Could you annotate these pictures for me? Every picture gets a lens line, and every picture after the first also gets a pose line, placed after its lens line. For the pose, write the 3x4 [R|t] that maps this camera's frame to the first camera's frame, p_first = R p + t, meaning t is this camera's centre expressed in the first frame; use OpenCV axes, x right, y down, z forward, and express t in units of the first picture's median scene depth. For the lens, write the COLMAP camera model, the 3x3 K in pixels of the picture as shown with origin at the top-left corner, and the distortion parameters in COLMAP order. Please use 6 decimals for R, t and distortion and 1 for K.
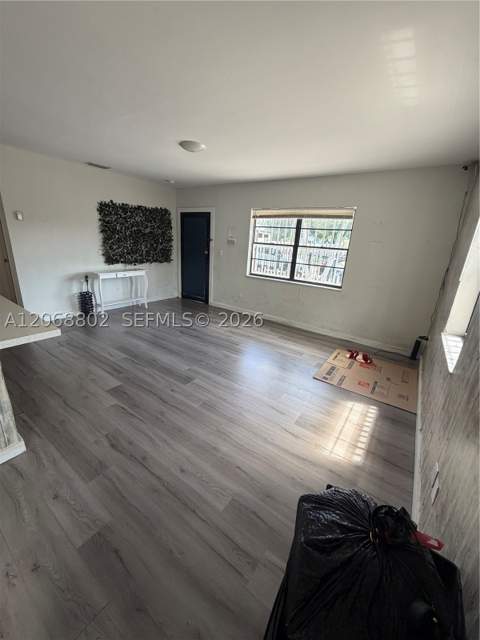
lens RADIAL K [[253.7, 0, 238.7], [0, 253.7, 318.2], [0, 0, 1]] dist [-0.001394, 0.000703]
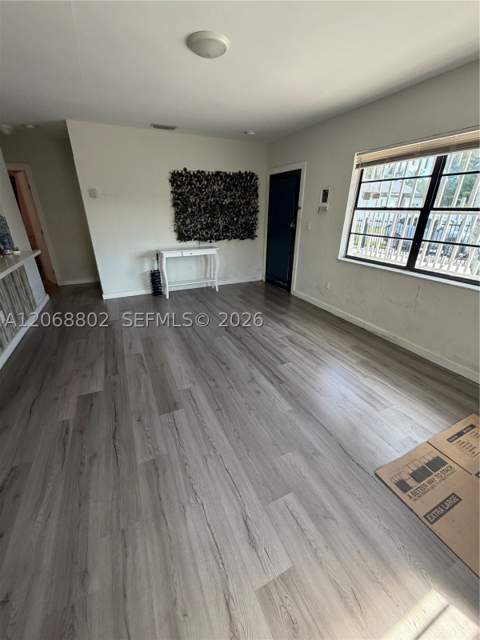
lens RADIAL K [[253.7, 0, 238.7], [0, 253.7, 318.2], [0, 0, 1]] dist [-0.001394, 0.000703]
pose [[0.868494, 0.144708, -0.474108, 0.157596], [-0.101962, 0.988139, 0.114824, -0.063311], [0.485100, -0.051383, 0.872948, 0.277940]]
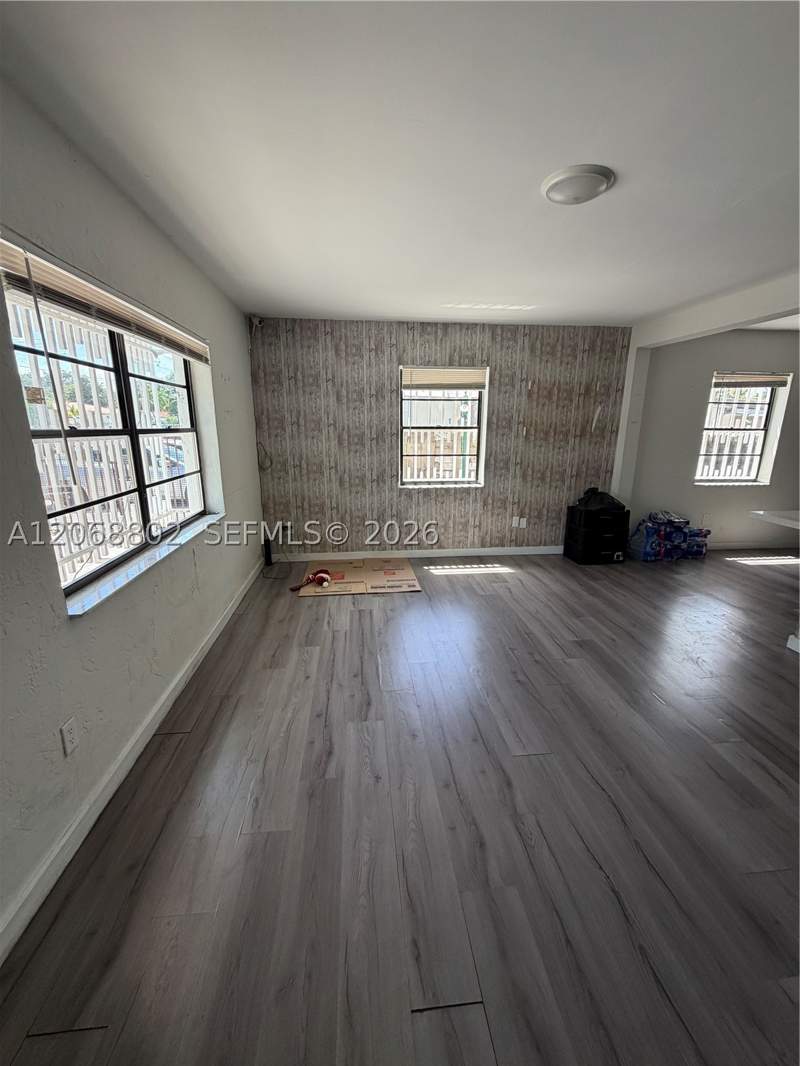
lens RADIAL K [[422.6, 0, 397.8], [0, 422.6, 530.0], [0, 0, 1]] dist [-0.001394, 0.000703]
pose [[-0.650650, -0.241747, 0.719870, -0.344387], [0.187847, 0.867273, 0.461033, -0.338858], [-0.735777, 0.435197, -0.518879, 1.030166]]
